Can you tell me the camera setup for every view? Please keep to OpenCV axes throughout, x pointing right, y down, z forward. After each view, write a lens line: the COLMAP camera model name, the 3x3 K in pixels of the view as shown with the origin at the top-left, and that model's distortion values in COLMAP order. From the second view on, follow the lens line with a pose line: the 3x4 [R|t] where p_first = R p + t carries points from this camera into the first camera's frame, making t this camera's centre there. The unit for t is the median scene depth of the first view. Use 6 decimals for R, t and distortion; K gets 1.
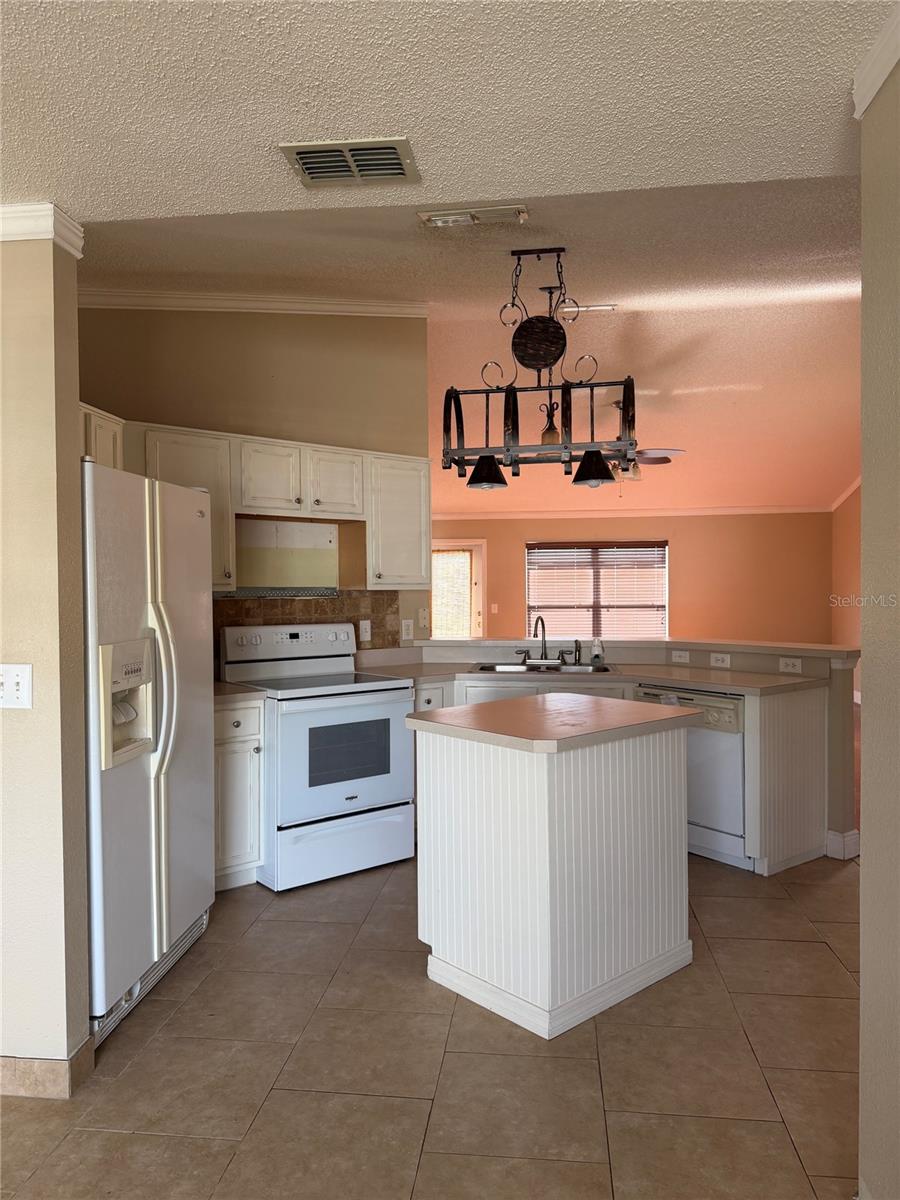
lens RADIAL K [[832.7, 0, 450.0], [0, 832.7, 600.0], [0, 0, 1]] dist [0.105354, -0.159805]
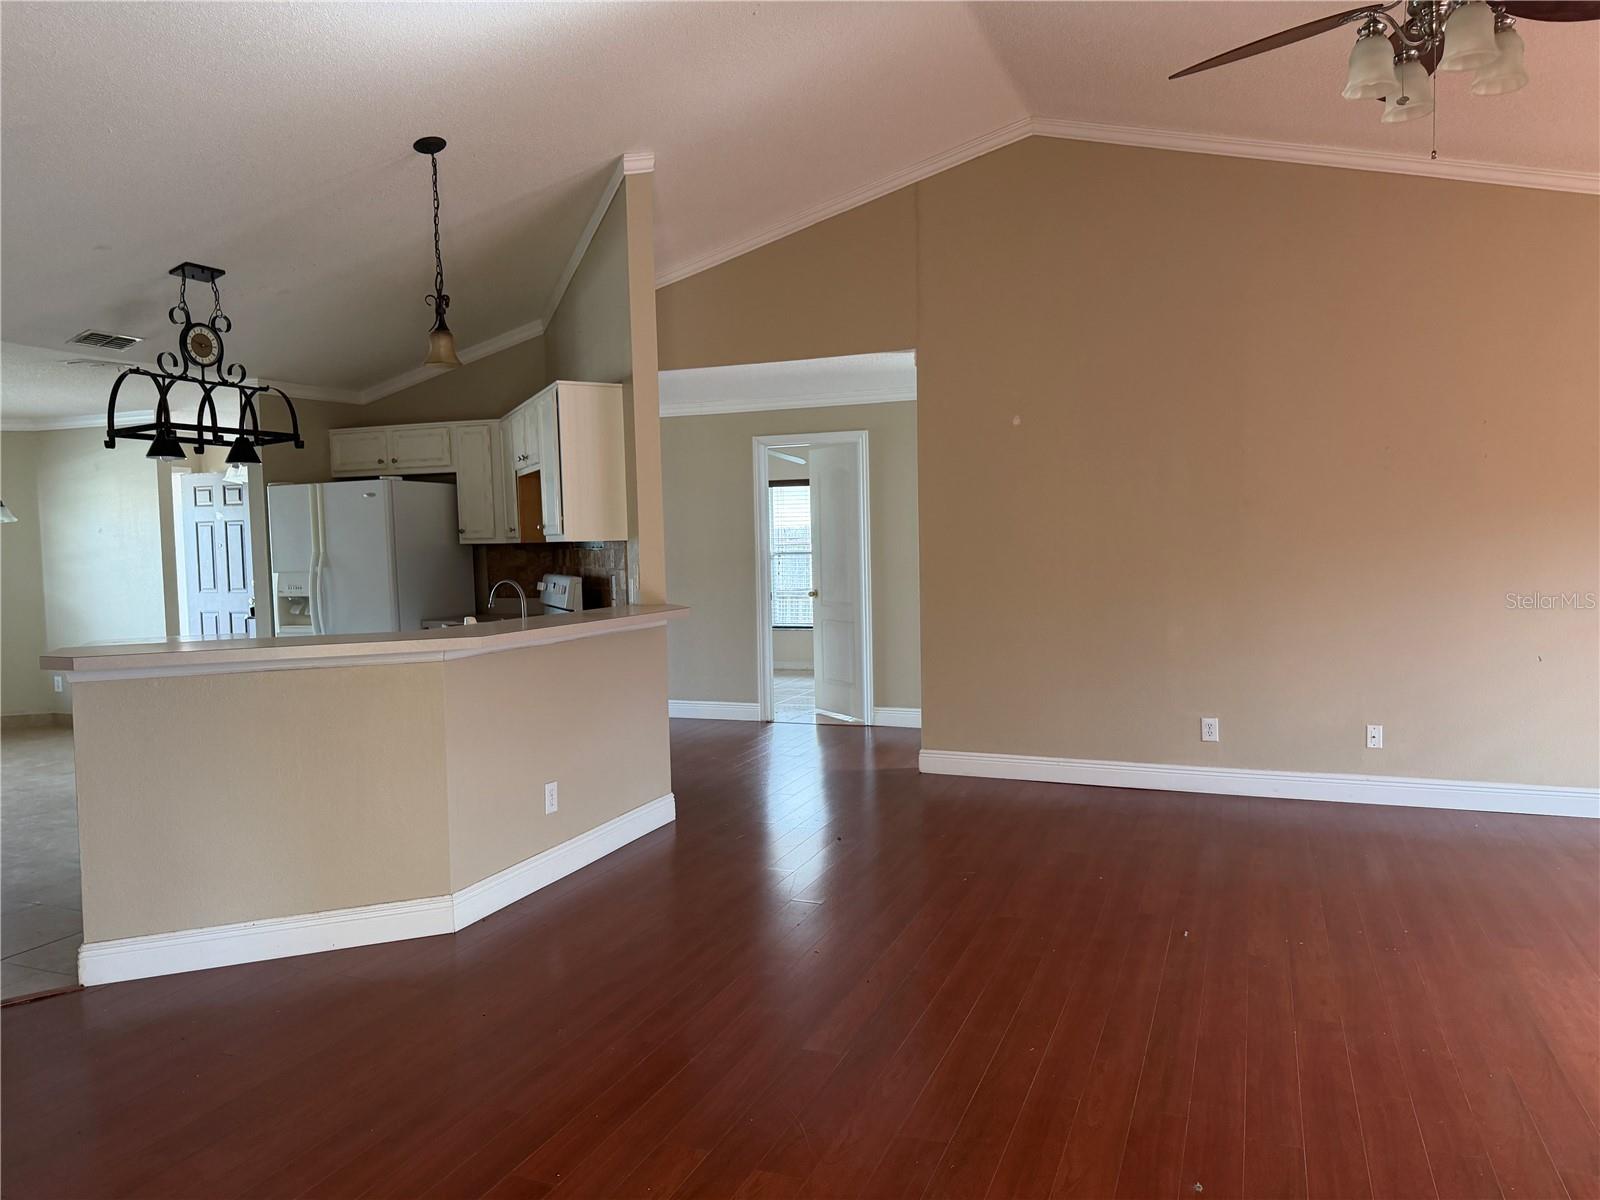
lens RADIAL K [[1102.1, 0, 800.0], [0, 1102.1, 600.0], [0, 0, 1]] dist [0.002720, 0.007033]
pose [[-0.248532, 0.068799, -0.966177, 0.936220], [0.008722, 0.997593, 0.068793, -0.027448], [0.968584, 0.008671, -0.248534, 1.425434]]
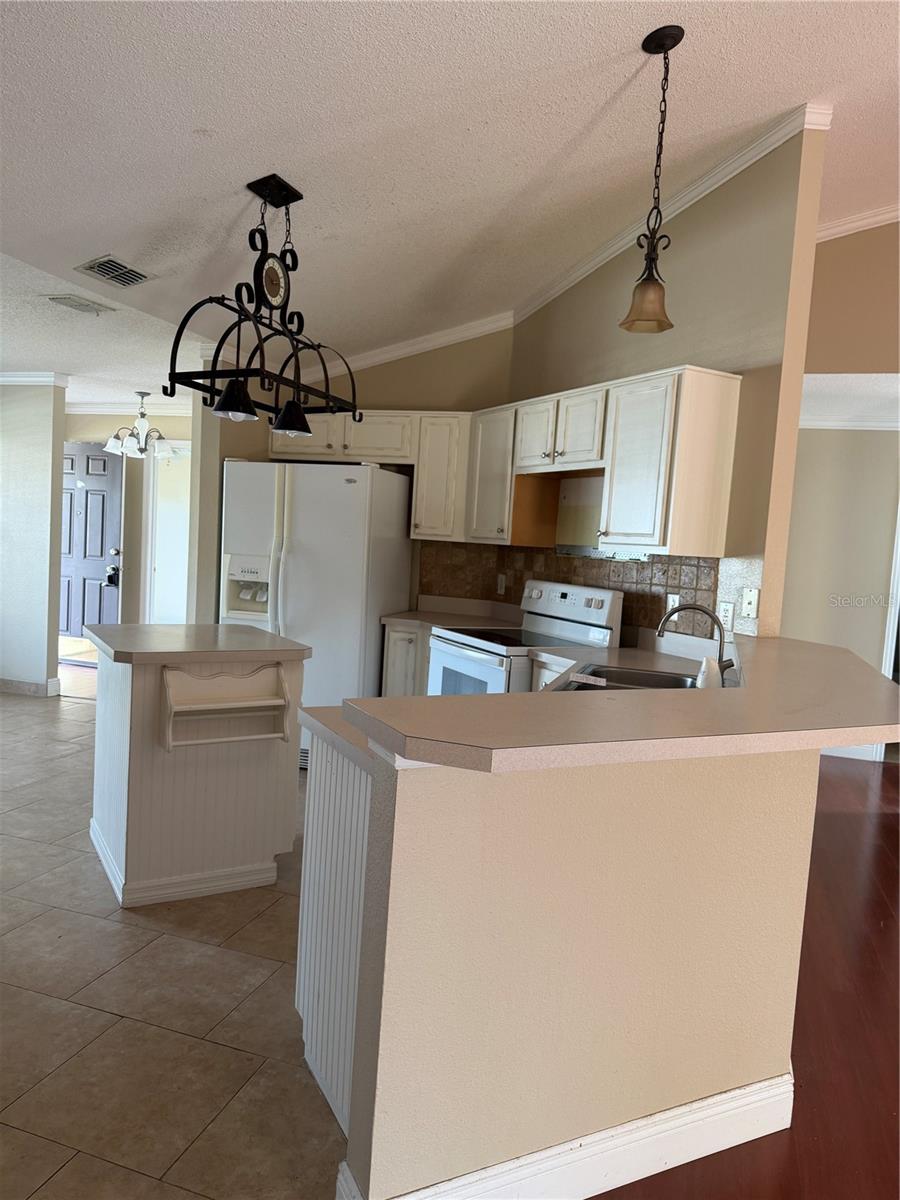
lens RADIAL K [[832.7, 0, 450.0], [0, 832.7, 600.0], [0, 0, 1]] dist [0.105354, -0.159805]
pose [[-0.192071, 0.068842, -0.978963, 0.704177], [-0.074168, 0.993666, 0.084428, -0.021493], [0.978574, 0.088824, -0.185749, 0.935813]]
